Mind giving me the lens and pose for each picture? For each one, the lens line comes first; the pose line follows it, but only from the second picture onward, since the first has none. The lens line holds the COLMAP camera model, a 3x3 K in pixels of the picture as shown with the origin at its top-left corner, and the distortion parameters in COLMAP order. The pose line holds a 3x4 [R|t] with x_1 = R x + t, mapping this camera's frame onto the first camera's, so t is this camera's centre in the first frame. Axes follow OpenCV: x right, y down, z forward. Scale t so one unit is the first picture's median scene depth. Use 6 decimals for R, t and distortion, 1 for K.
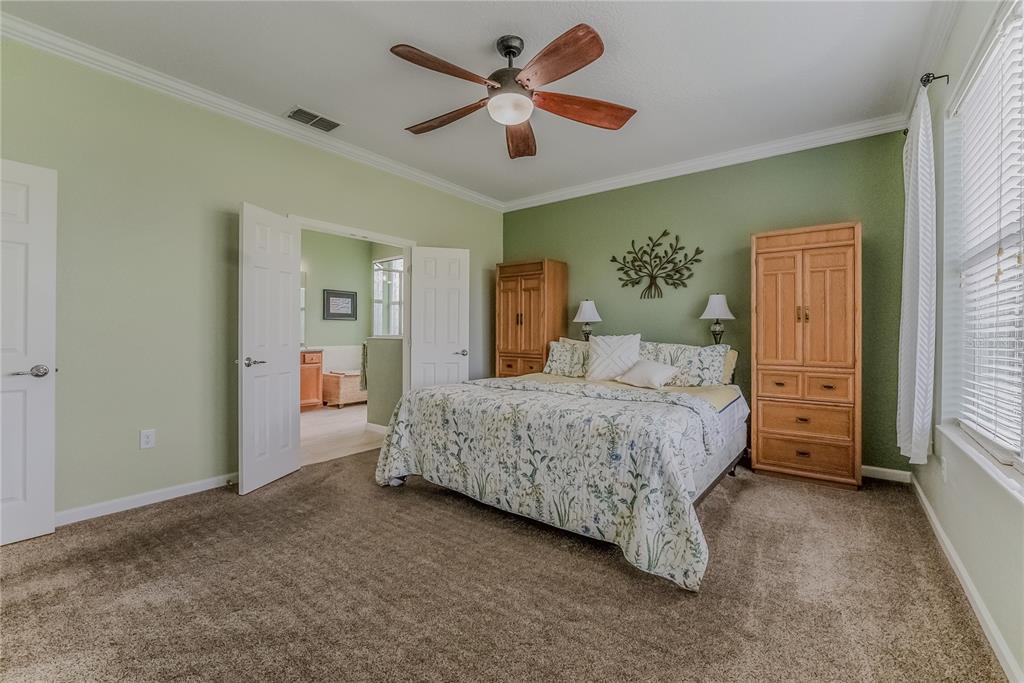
lens RADIAL K [[424.2, 0, 507.1], [0, 424.2, 334.9], [0, 0, 1]] dist [-0.016672, -0.000173]
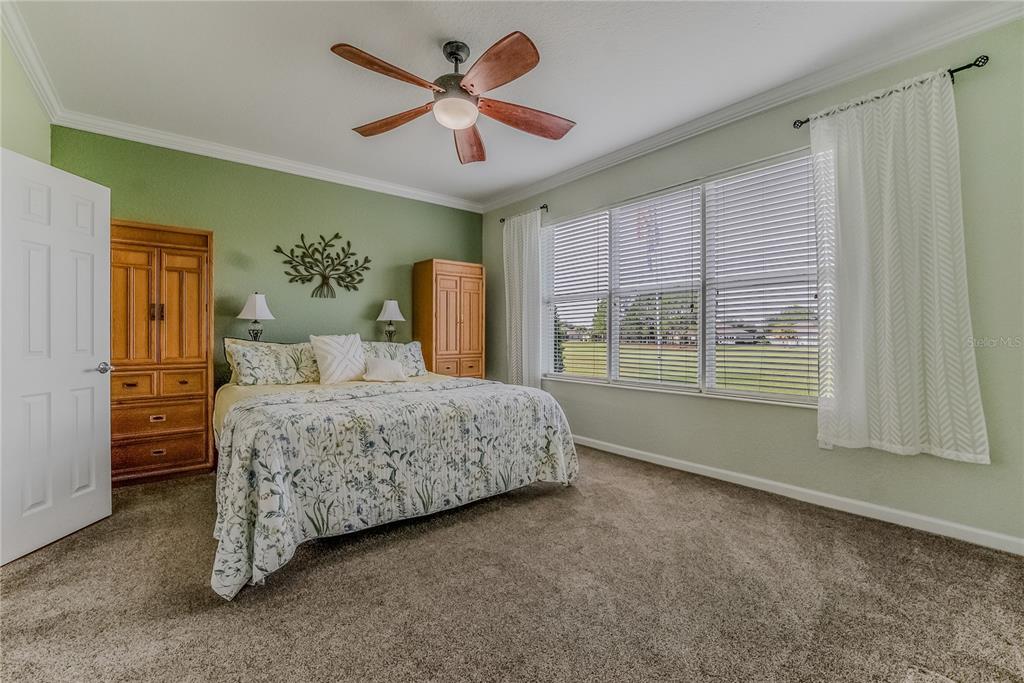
lens RADIAL K [[424.2, 0, 507.8], [0, 424.2, 334.6], [0, 0, 1]] dist [-0.016672, -0.000173]
pose [[0.239812, -0.008104, 0.970786, -0.543898], [0.005668, 0.999960, 0.006947, -0.004140], [-0.970803, 0.003836, 0.239848, 0.355786]]
